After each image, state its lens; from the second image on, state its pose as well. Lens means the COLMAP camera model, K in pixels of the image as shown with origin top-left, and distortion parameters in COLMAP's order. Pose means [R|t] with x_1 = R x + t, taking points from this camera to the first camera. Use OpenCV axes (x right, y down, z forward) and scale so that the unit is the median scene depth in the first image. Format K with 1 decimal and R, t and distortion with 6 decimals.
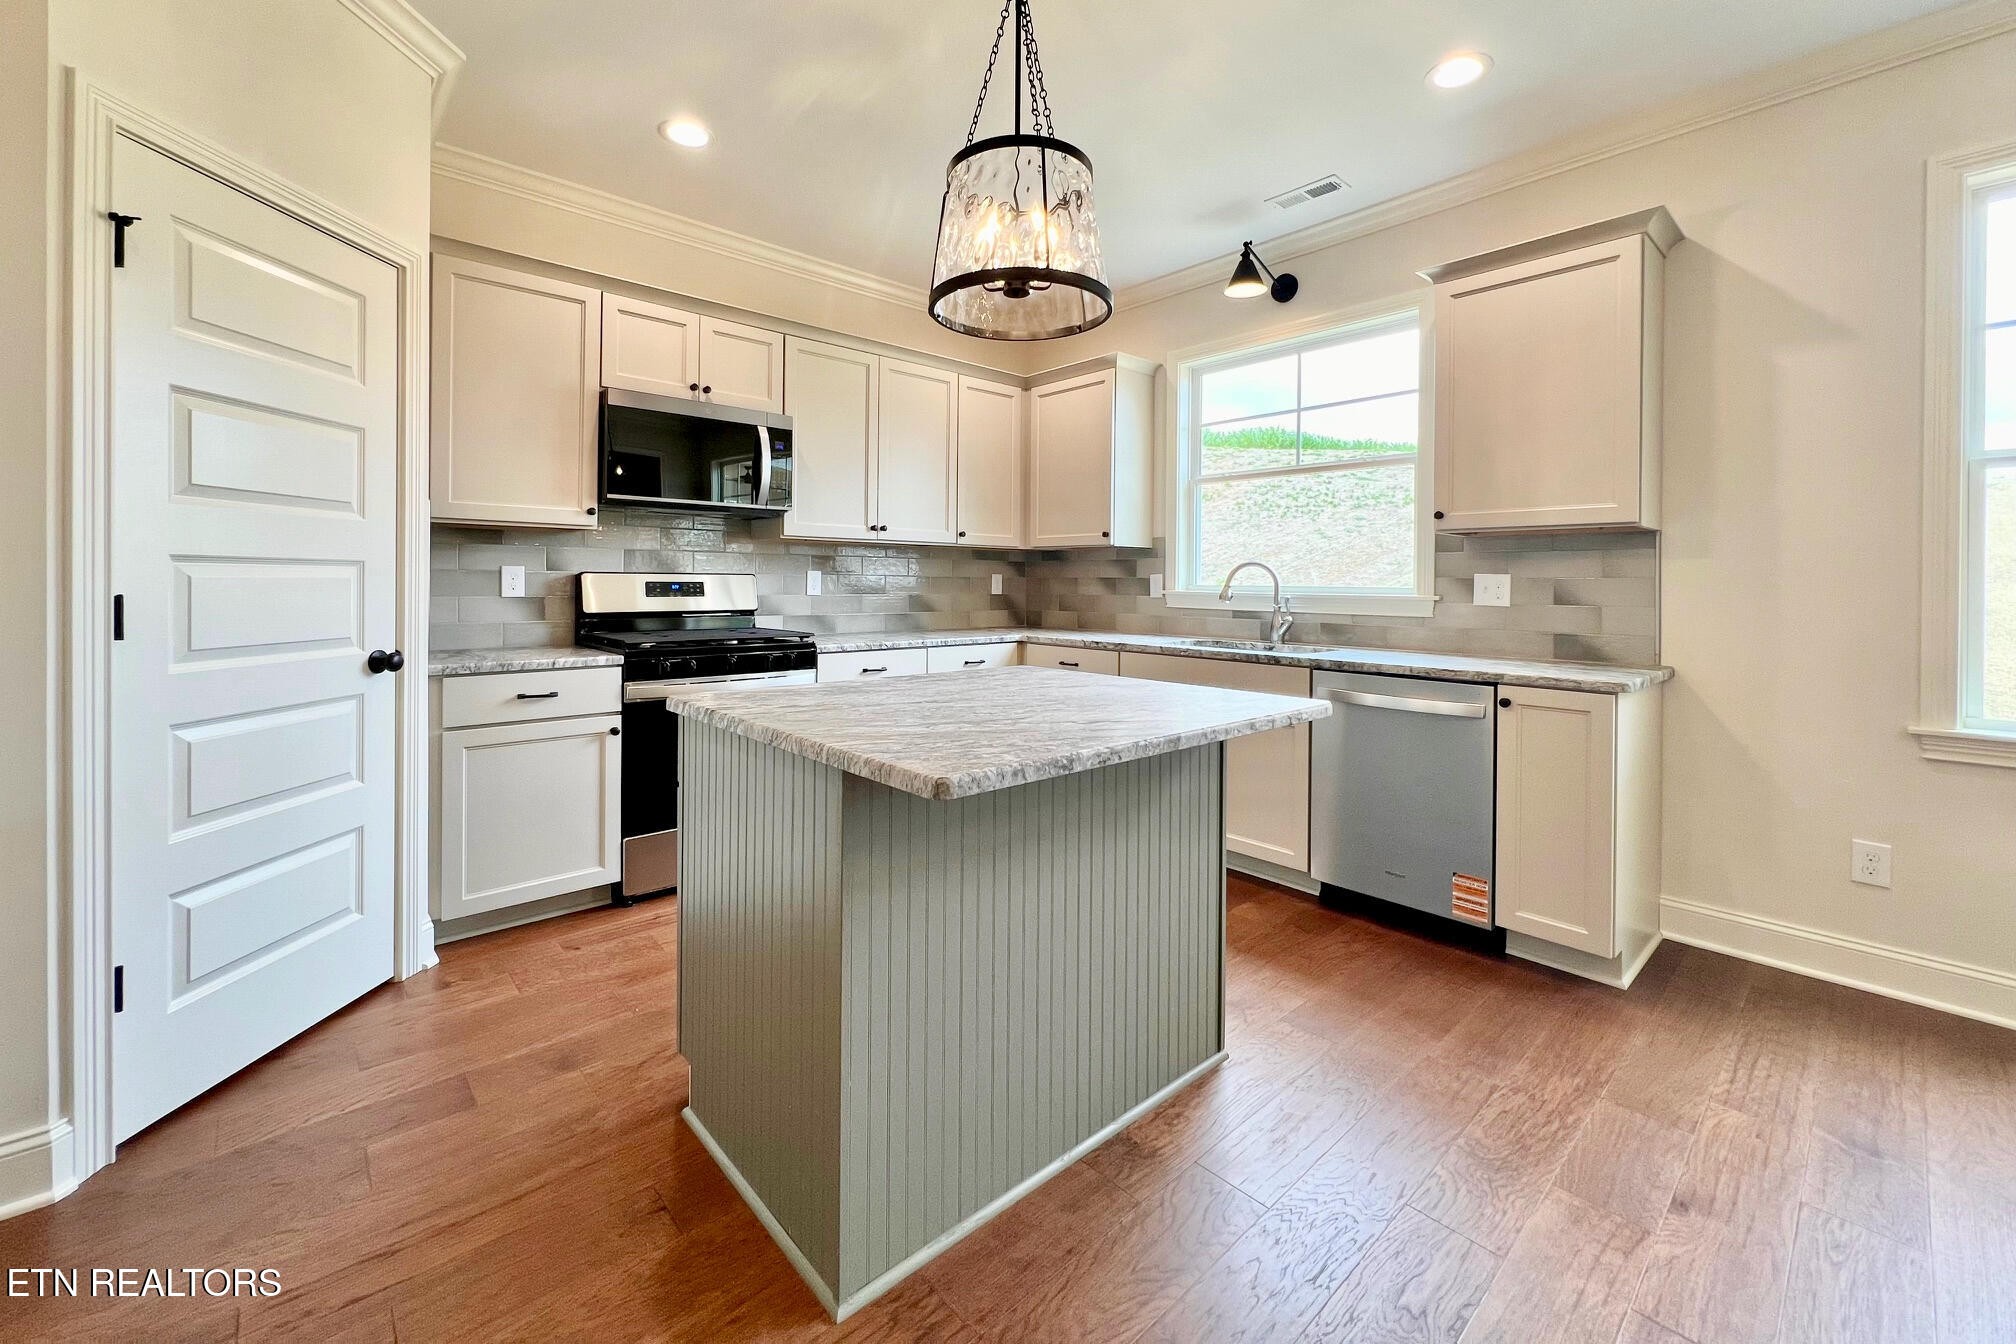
lens RADIAL K [[811.0, 0, 1016.4], [0, 811.0, 598.3], [0, 0, 1]] dist [-0.007420, 0.001018]
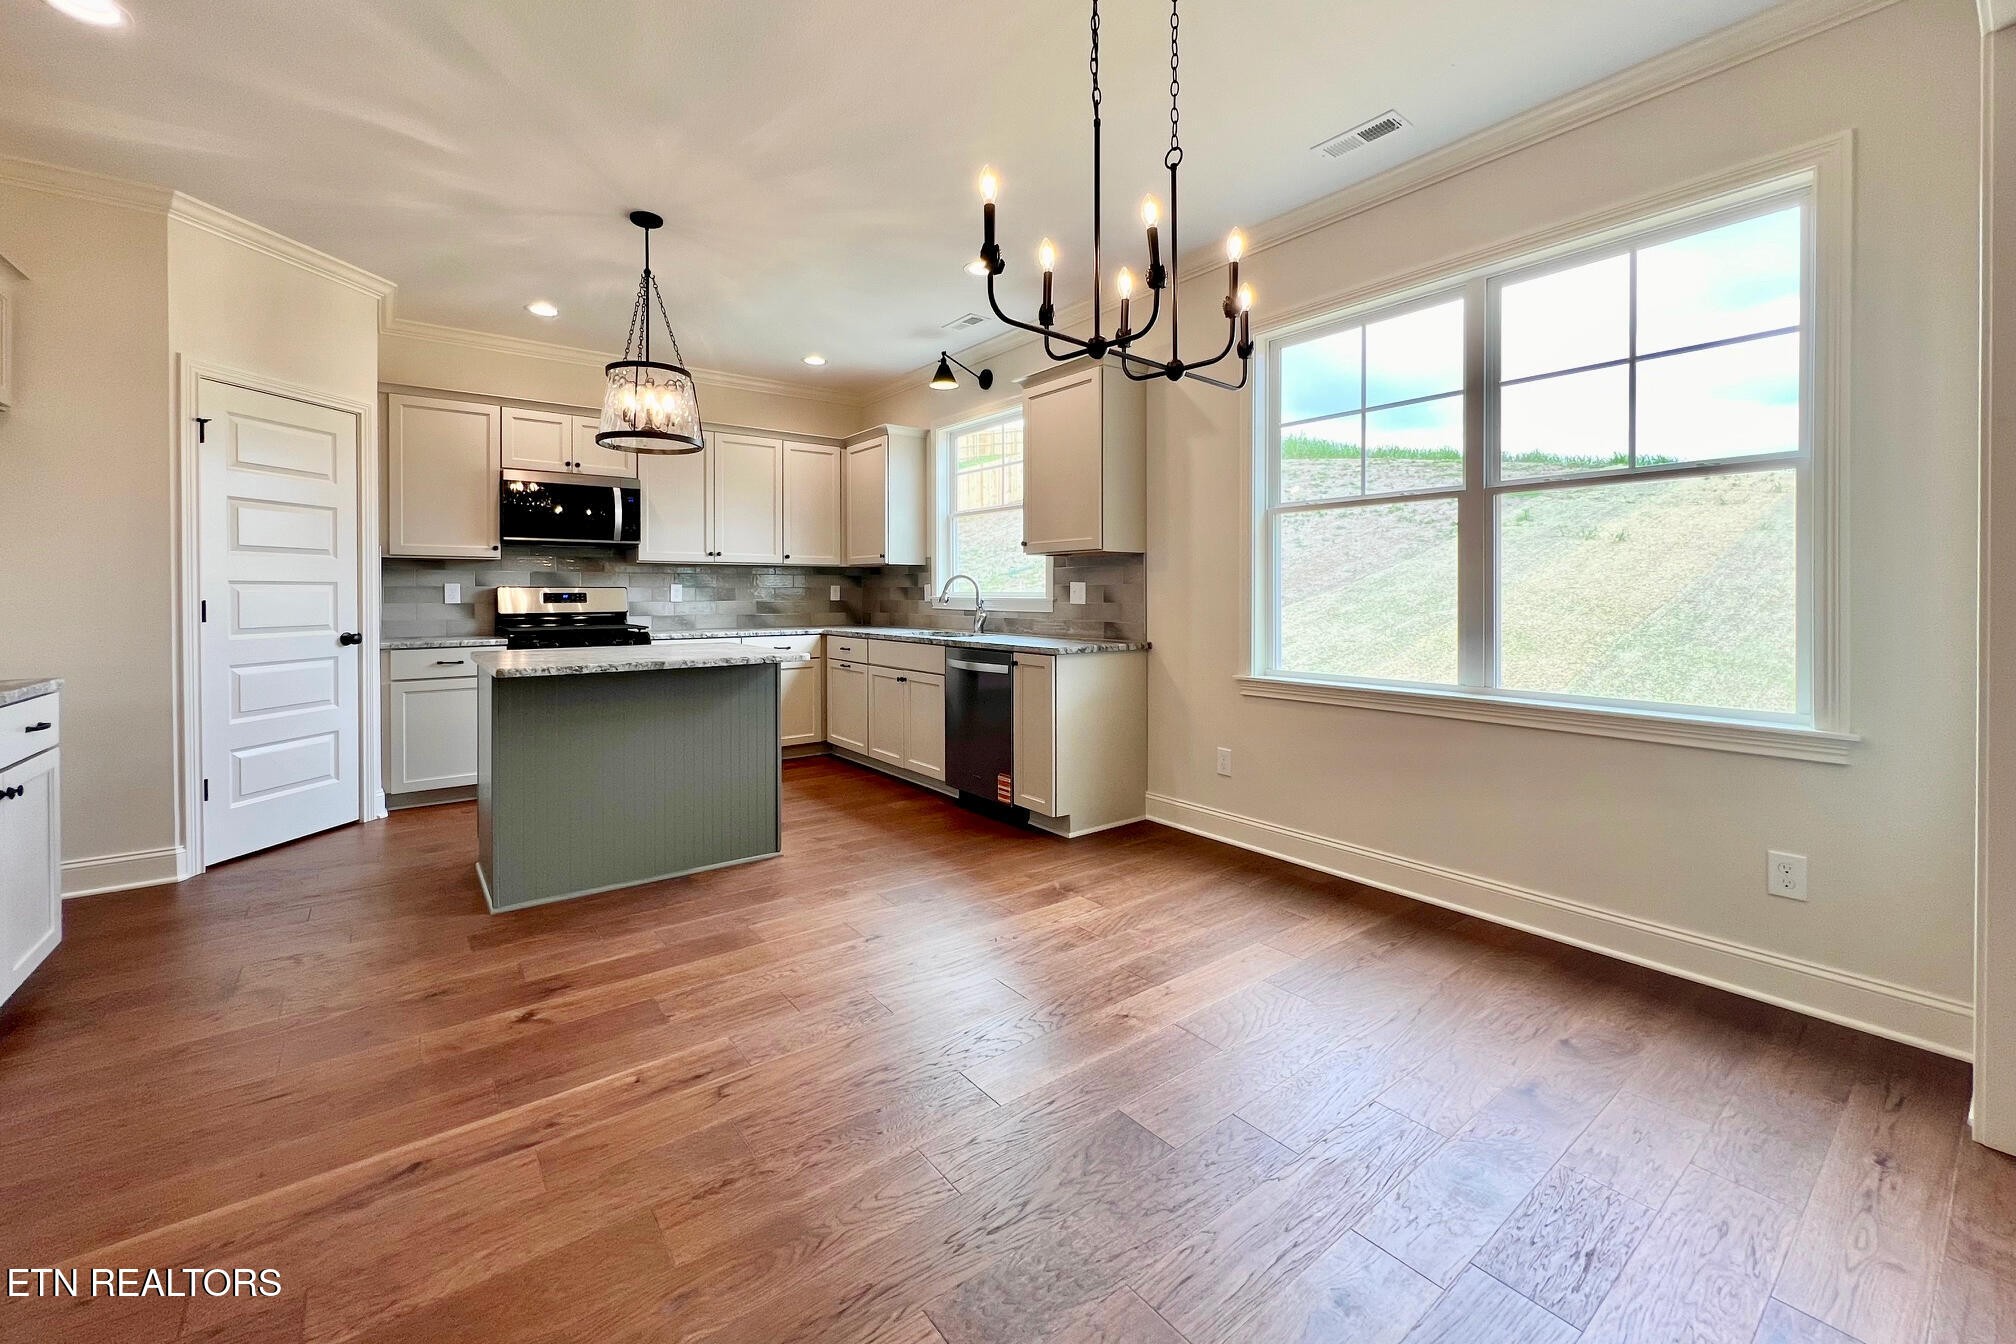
lens RADIAL K [[811.0, 0, 1017.0], [0, 811.0, 610.8], [0, 0, 1]] dist [-0.007420, 0.001018]
pose [[0.997356, -0.007982, -0.072235, 0.521576], [0.008221, 0.999962, 0.003012, 0.014903], [0.072209, -0.003598, 0.997383, -0.428235]]
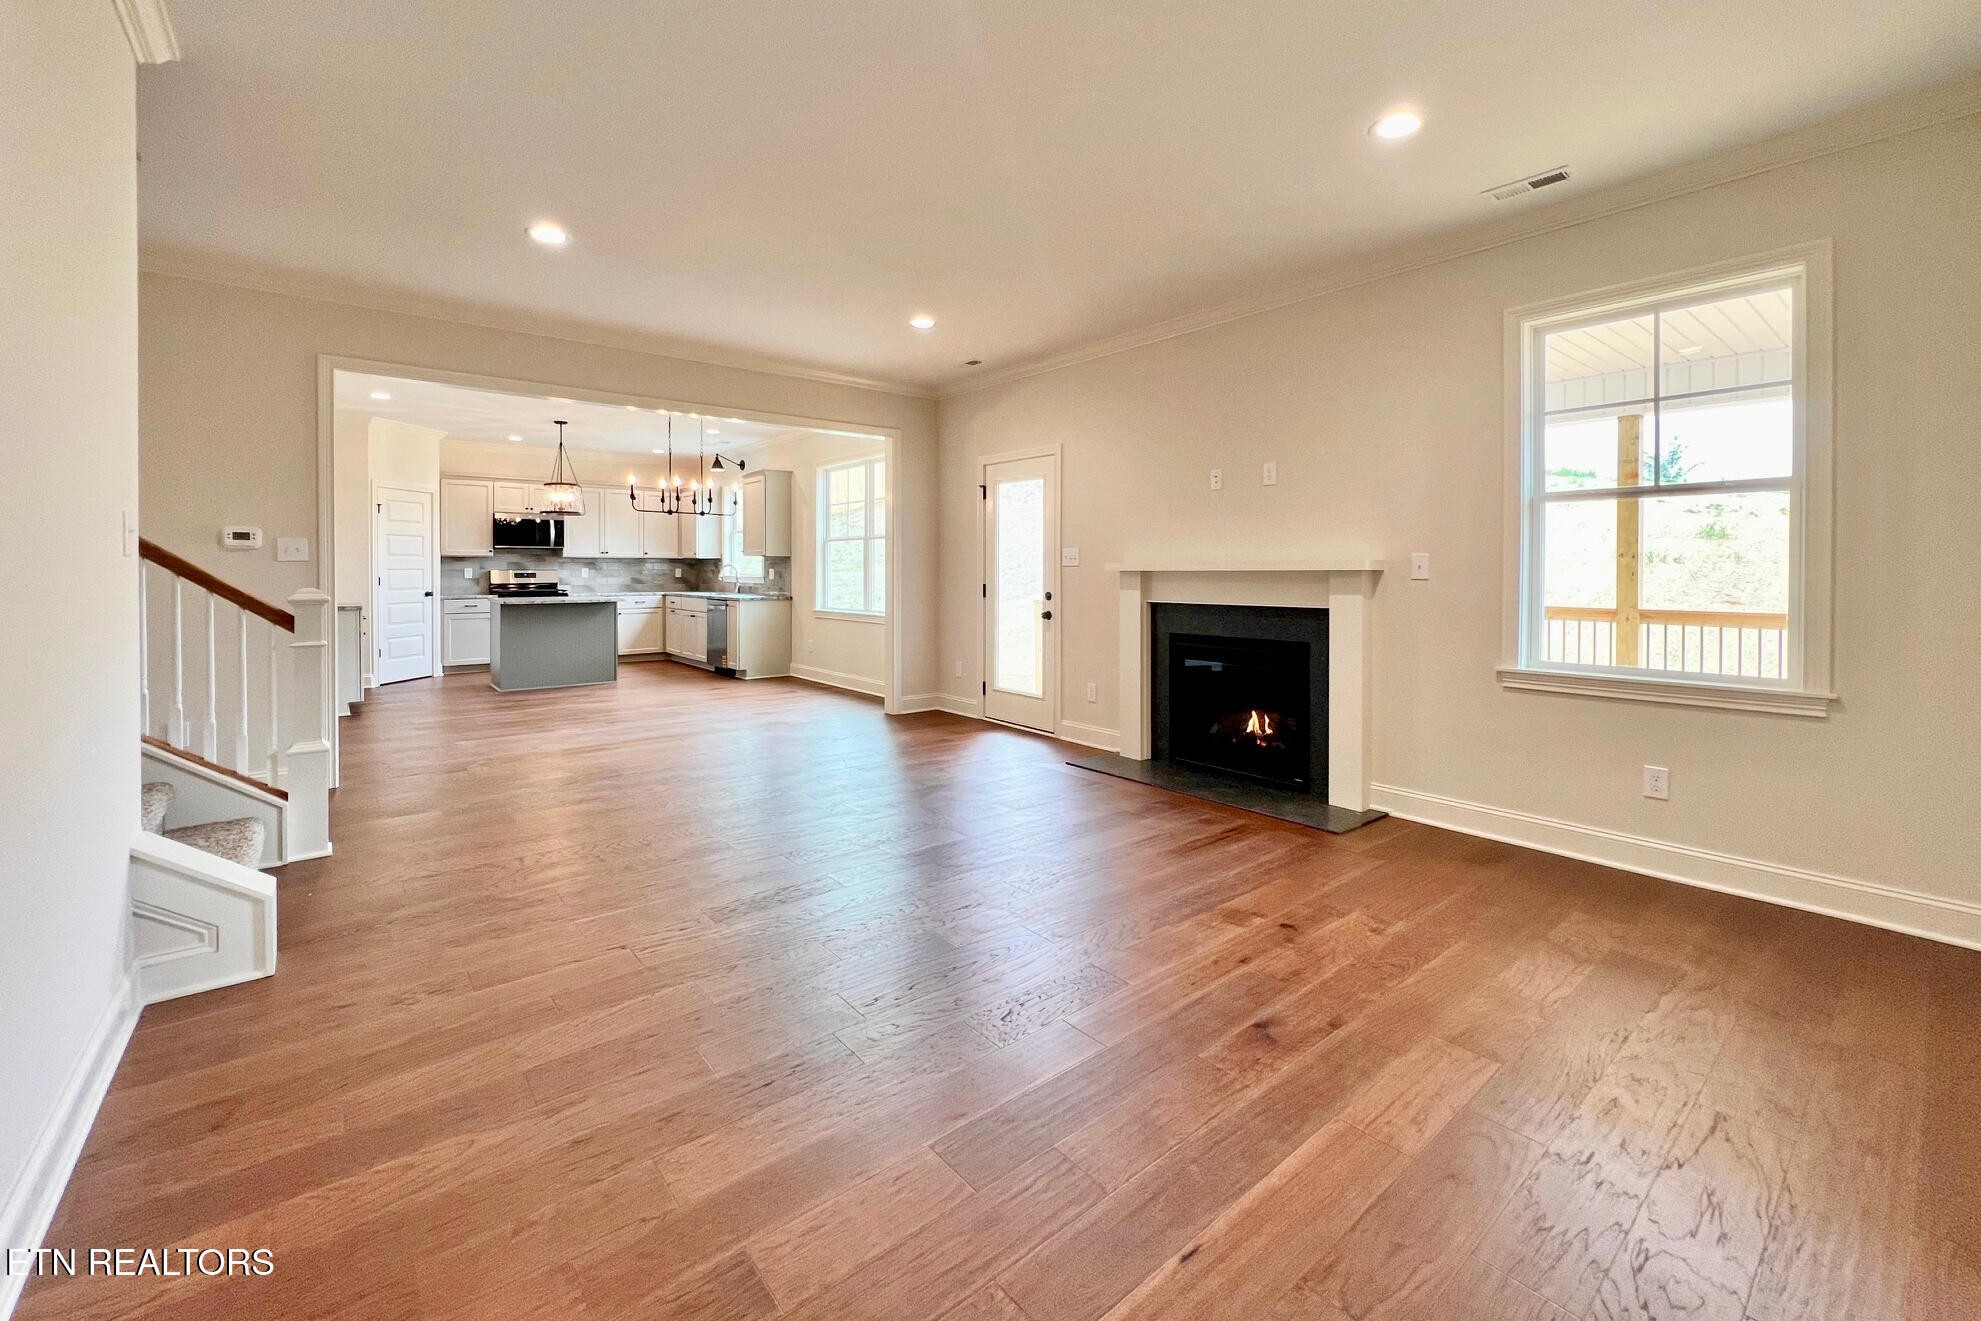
lens RADIAL K [[796.9, 0, 1002.1], [0, 796.9, 578.8], [0, 0, 1]] dist [-0.007420, 0.001018]
pose [[0.999495, -0.007113, -0.030984, 1.408393], [0.007045, 0.999973, -0.002289, 0.019522], [0.030999, 0.002070, 0.999517, -1.838343]]
